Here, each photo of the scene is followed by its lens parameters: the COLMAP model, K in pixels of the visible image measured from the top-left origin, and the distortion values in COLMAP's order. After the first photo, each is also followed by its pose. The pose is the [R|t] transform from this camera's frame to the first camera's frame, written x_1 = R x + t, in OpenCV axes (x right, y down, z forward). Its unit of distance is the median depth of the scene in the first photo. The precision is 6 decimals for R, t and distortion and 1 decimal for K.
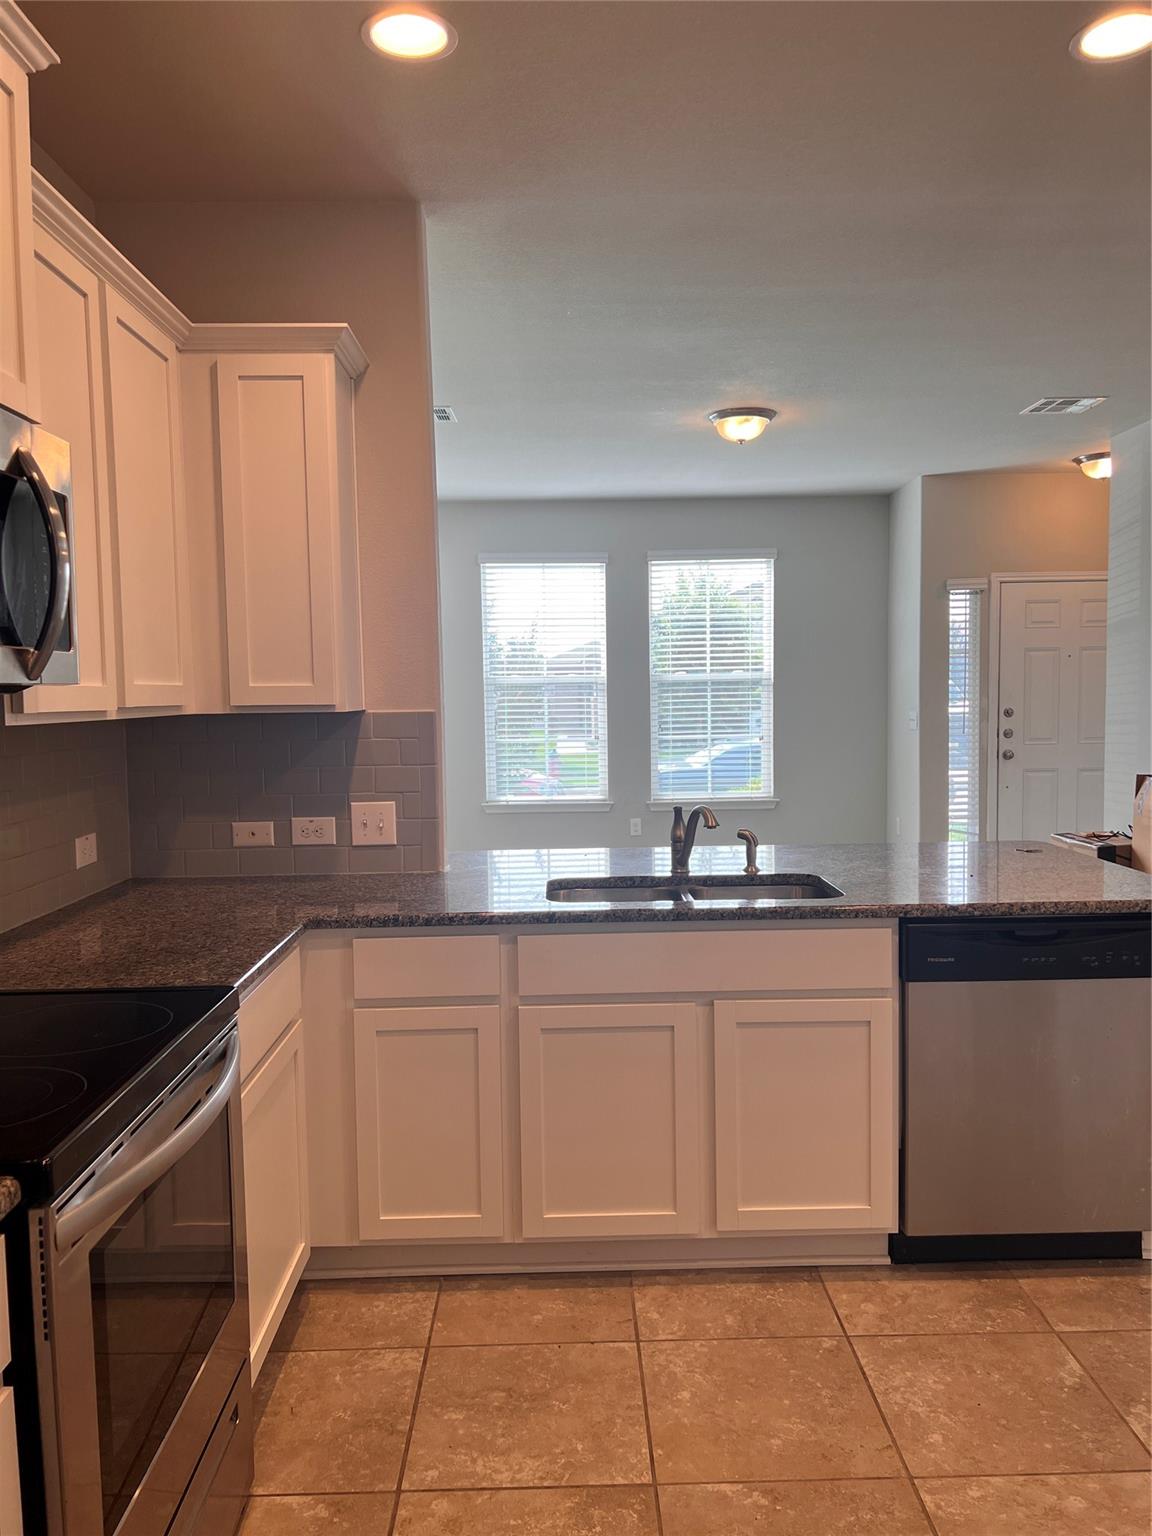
lens RADIAL K [[1132.7, 0, 583.7], [0, 1132.7, 777.4], [0, 0, 1]] dist [0.032492, -0.035642]
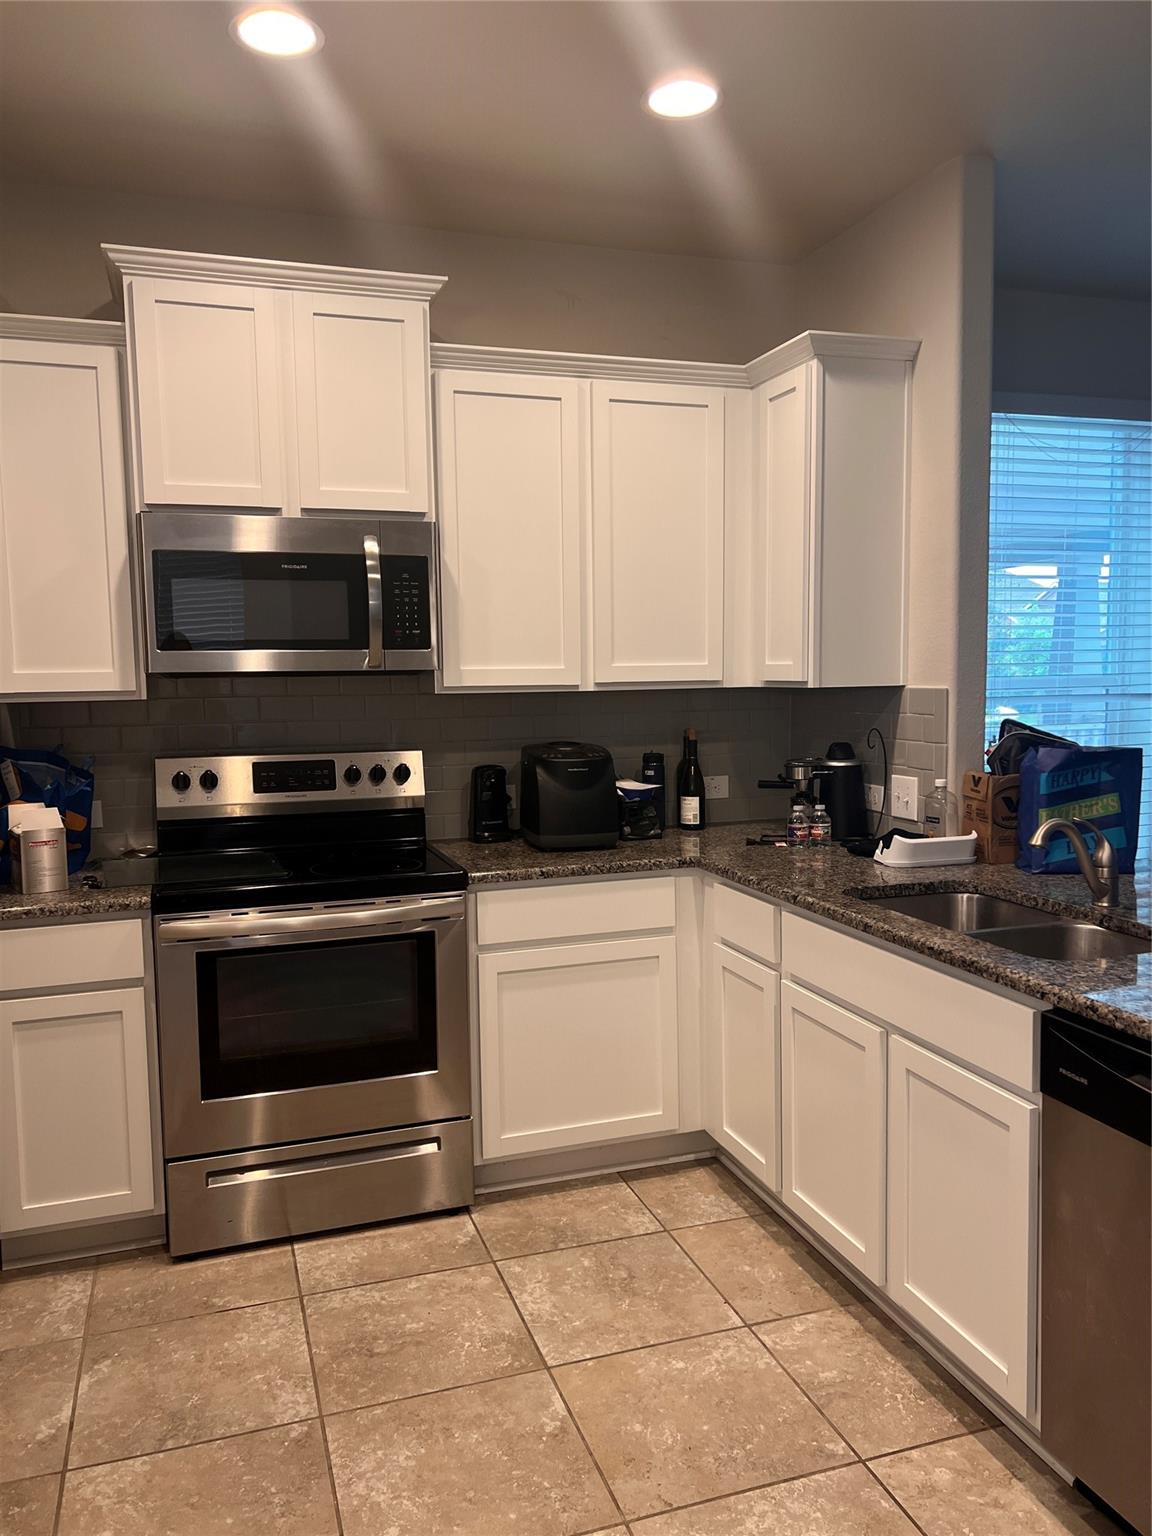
lens RADIAL K [[1132.7, 0, 583.7], [0, 1132.7, 777.4], [0, 0, 1]] dist [0.032492, -0.035642]
pose [[0.308692, 0.098736, -0.946024, 0.885326], [-0.056522, 0.994744, 0.085377, -0.061181], [0.949481, 0.027116, 0.312650, 0.525840]]
